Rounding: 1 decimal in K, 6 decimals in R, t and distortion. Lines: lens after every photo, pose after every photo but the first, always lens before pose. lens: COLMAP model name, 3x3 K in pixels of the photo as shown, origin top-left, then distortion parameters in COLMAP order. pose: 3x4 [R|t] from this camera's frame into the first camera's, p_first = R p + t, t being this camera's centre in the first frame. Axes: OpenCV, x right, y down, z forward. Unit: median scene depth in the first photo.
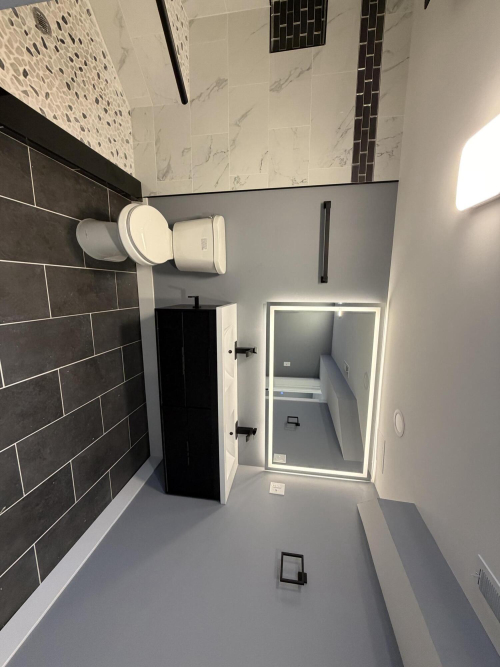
lens RADIAL K [[266.0, 0, 250.6], [0, 266.0, 331.5], [0, 0, 1]] dist [0.000079, 0.000243]
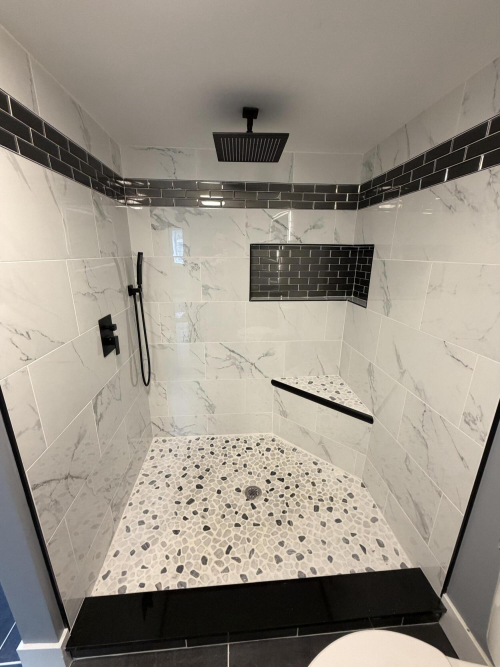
lens RADIAL K [[266.0, 0, 250.6], [0, 266.0, 331.5], [0, 0, 1]] dist [0.000079, 0.000243]
pose [[0.164602, -0.947988, -0.272442, 0.220607], [-0.088852, 0.260836, -0.961286, -0.179359], [0.982350, 0.182437, -0.041296, 0.850889]]
